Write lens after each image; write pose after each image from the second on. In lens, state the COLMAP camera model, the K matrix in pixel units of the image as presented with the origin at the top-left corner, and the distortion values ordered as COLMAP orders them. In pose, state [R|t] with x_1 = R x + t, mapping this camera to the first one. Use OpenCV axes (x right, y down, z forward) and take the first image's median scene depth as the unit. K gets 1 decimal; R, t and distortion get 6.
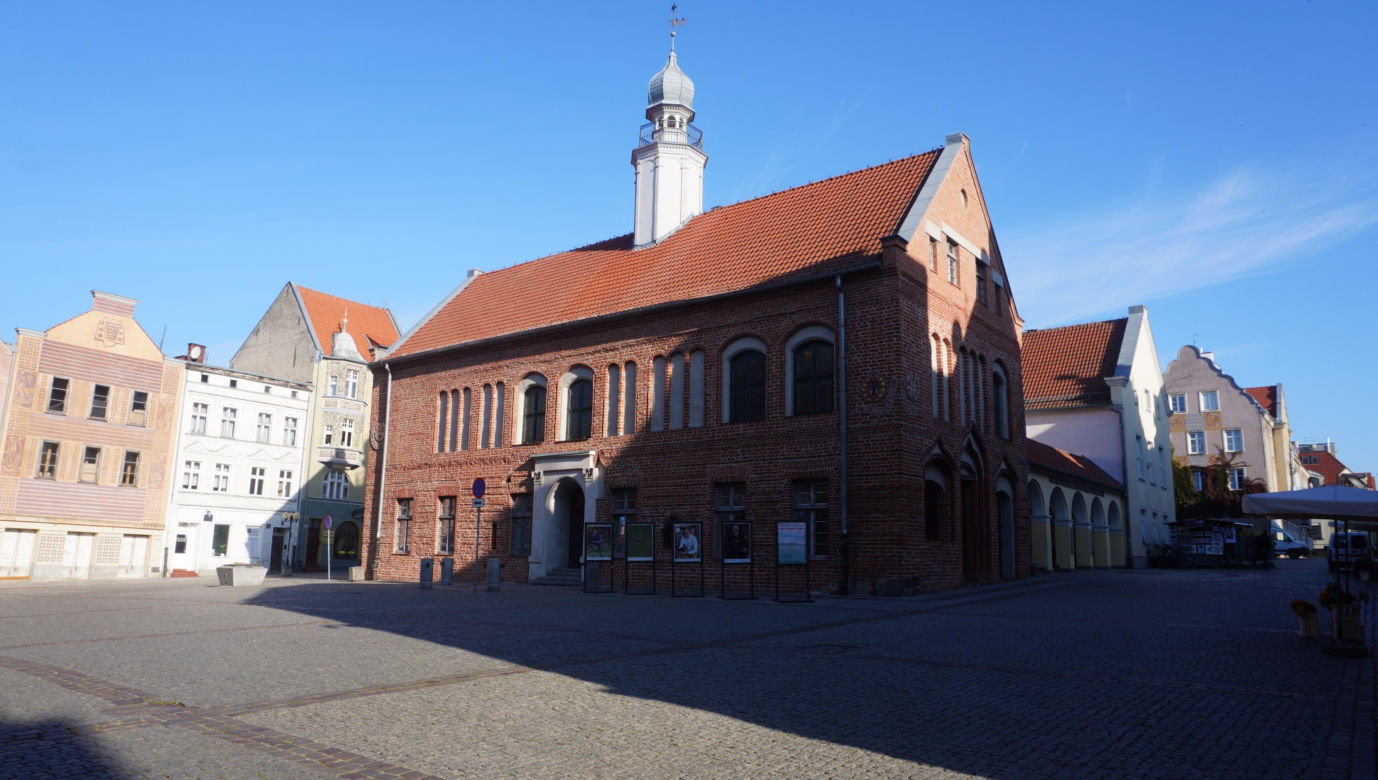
lens RADIAL K [[917.2, 0, 696.4], [0, 917.2, 401.0], [0, 0, 1]] dist [-0.008816, 0.000227]
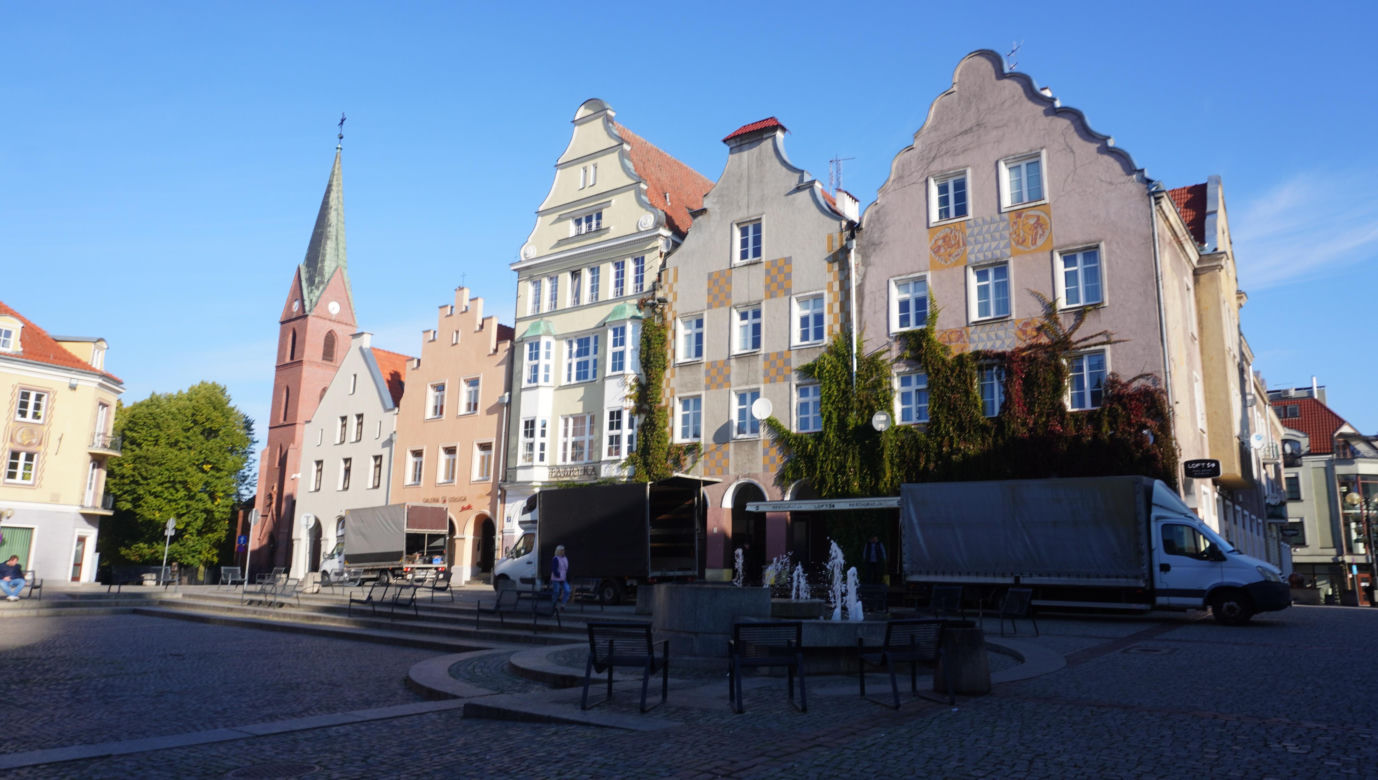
lens RADIAL K [[917.2, 0, 680.5], [0, 917.2, 386.0], [0, 0, 1]] dist [-0.008816, 0.000227]
pose [[0.999923, 0.007257, 0.010063, 0.425846], [-0.007098, 0.999851, -0.015724, 0.093850], [-0.010176, 0.015651, 0.999826, 0.639464]]
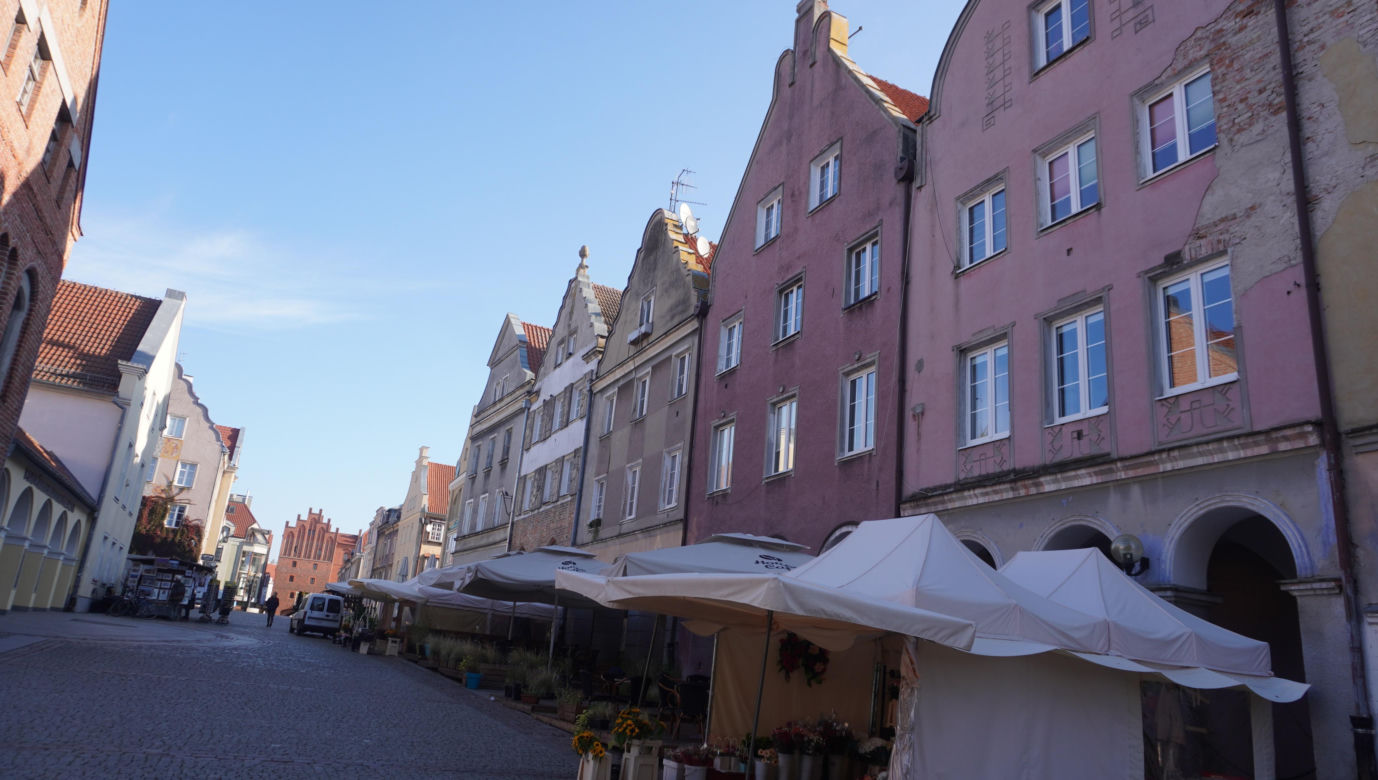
lens RADIAL K [[917.2, 0, 682.0], [0, 917.2, 392.5], [0, 0, 1]] dist [-0.008816, 0.000227]
pose [[0.453664, 0.280045, 0.846028, 0.011425], [-0.238711, 0.952838, -0.187397, 0.018113], [-0.858607, -0.116941, 0.499118, 0.121577]]
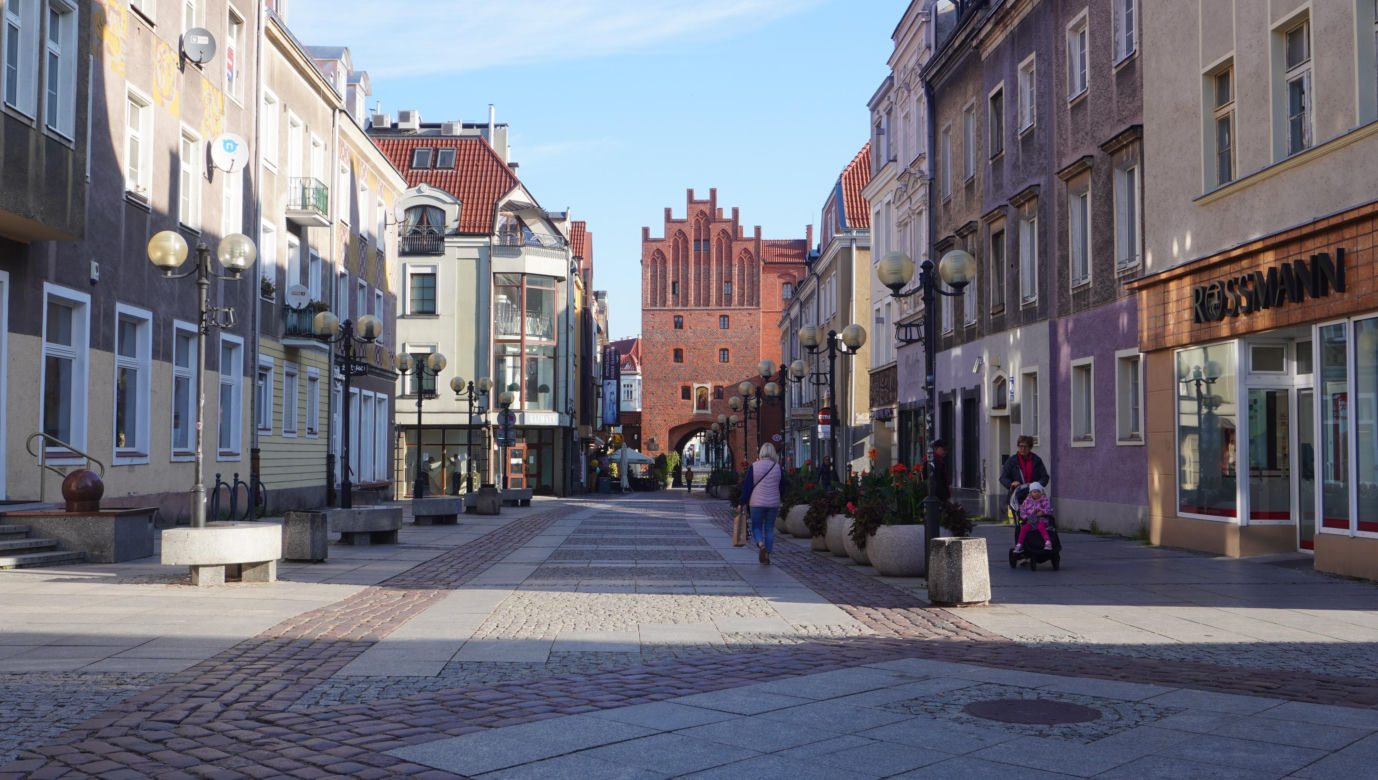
lens RADIAL K [[1486.9, 0, 688.1], [0, 1486.9, 386.8], [0, 0, 1]] dist [-0.004290, -0.000900]
pose [[0.774408, 0.012597, 0.632561, 0.631724], [-0.106206, 0.988203, 0.110343, 0.120984], [-0.623708, -0.152632, 0.766610, 0.810201]]
